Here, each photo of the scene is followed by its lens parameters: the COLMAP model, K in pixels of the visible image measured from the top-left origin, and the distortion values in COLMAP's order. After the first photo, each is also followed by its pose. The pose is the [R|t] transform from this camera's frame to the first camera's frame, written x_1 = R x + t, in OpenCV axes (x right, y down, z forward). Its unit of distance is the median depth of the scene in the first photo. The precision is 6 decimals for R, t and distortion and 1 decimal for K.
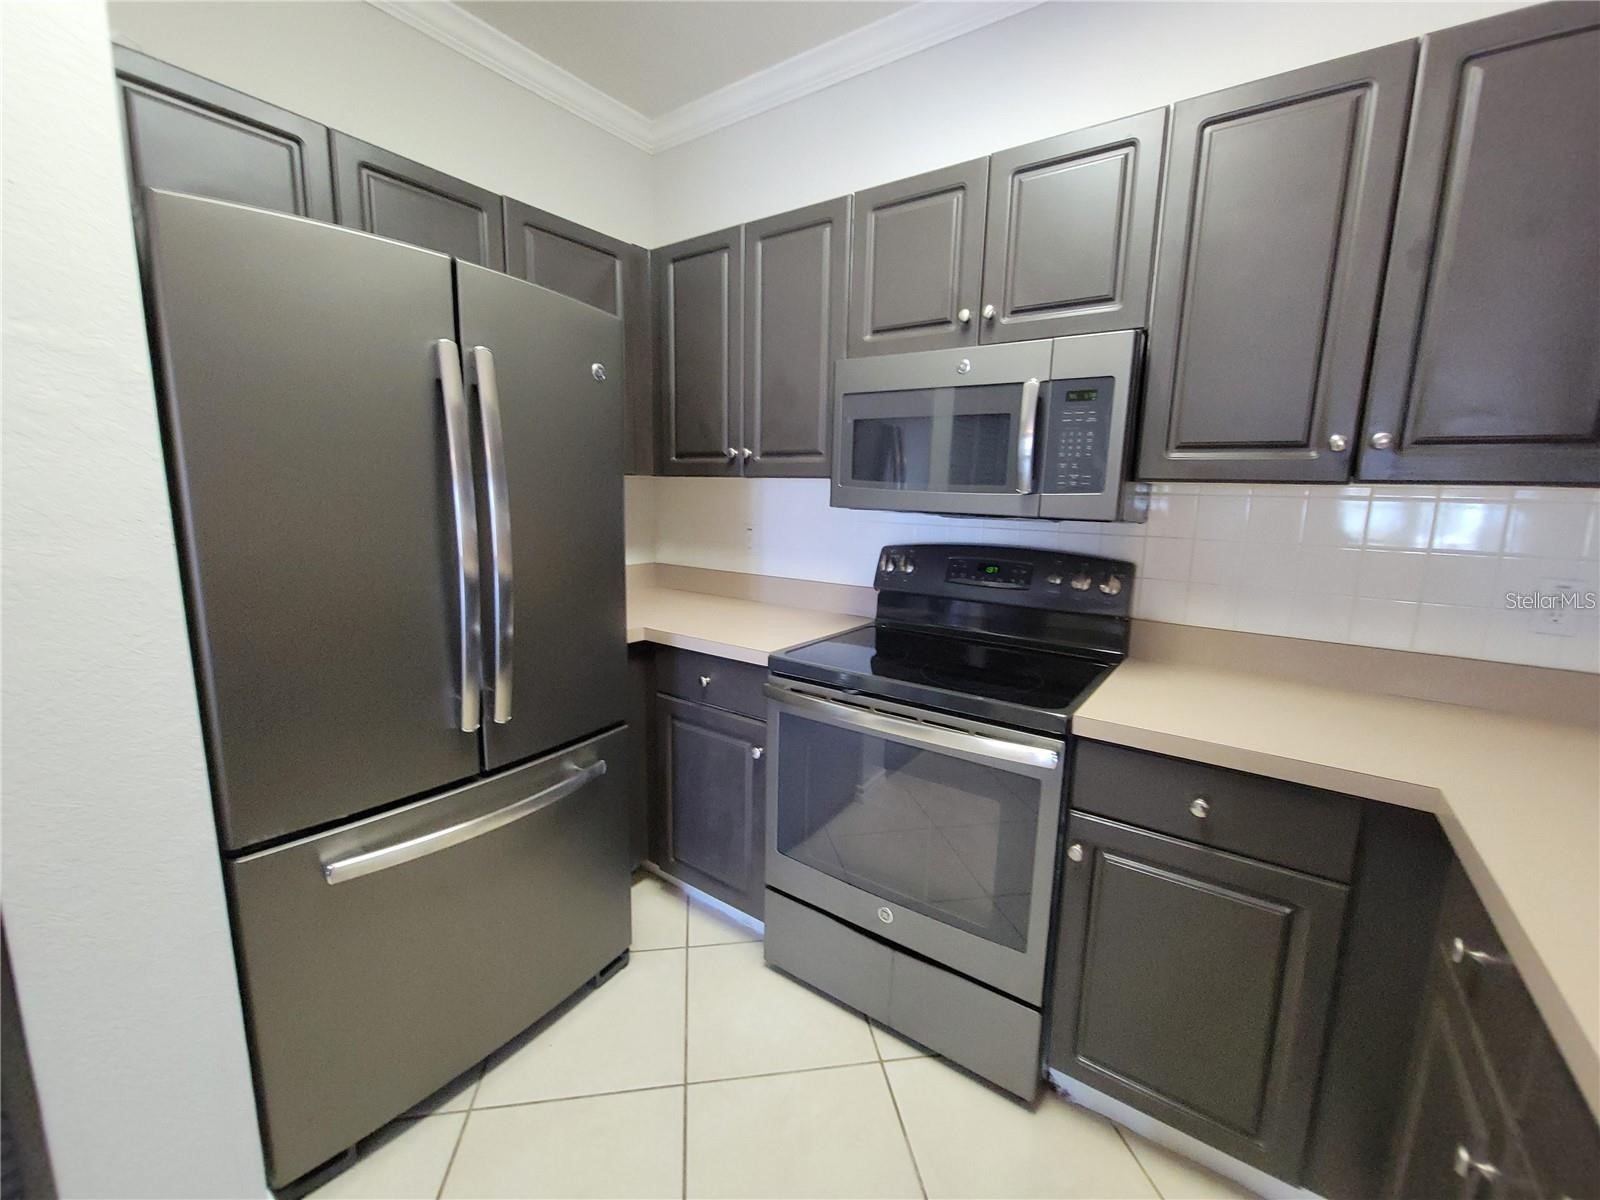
lens RADIAL K [[656.8, 0, 801.5], [0, 656.8, 600.2], [0, 0, 1]] dist [0.000149, -0.000637]
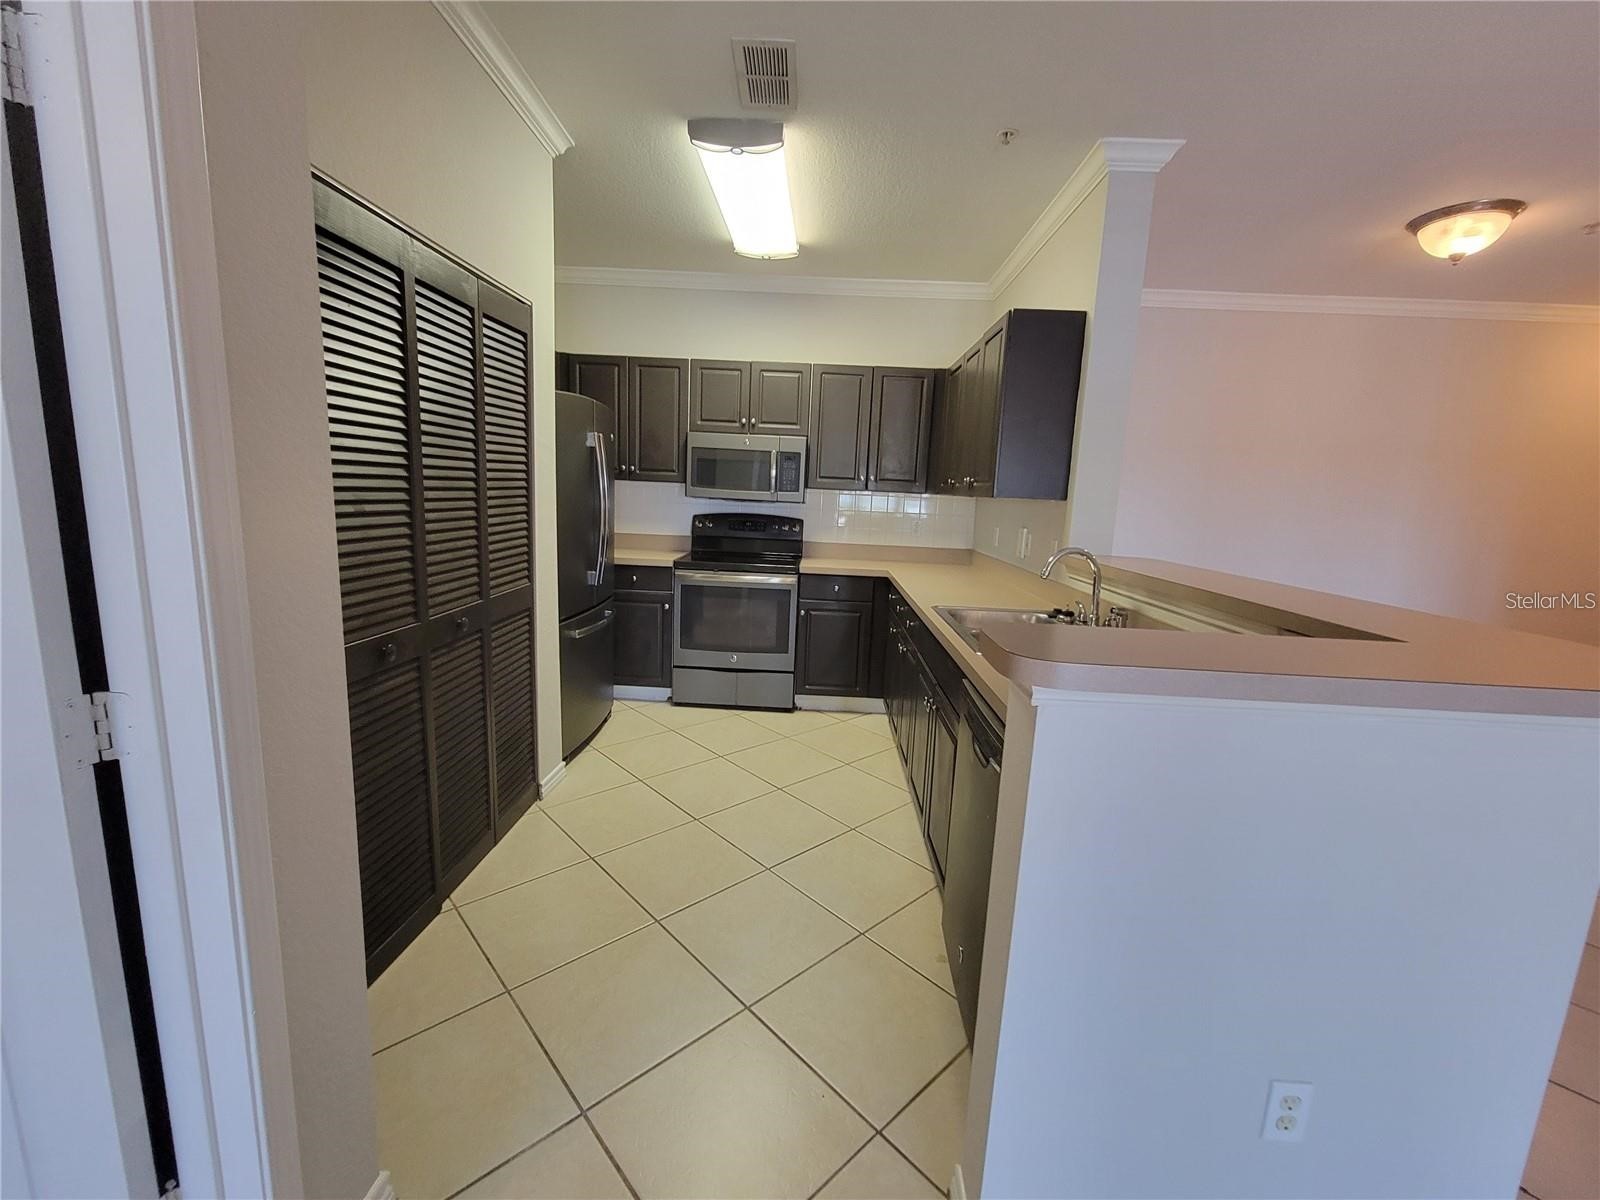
lens RADIAL K [[656.8, 0, 801.5], [0, 656.8, 600.2], [0, 0, 1]] dist [0.000149, -0.000637]
pose [[0.838204, -0.081048, 0.539301, -1.018806], [0.067393, 0.996709, 0.045044, 0.161048], [-0.541177, -0.001411, 0.840907, -1.293212]]
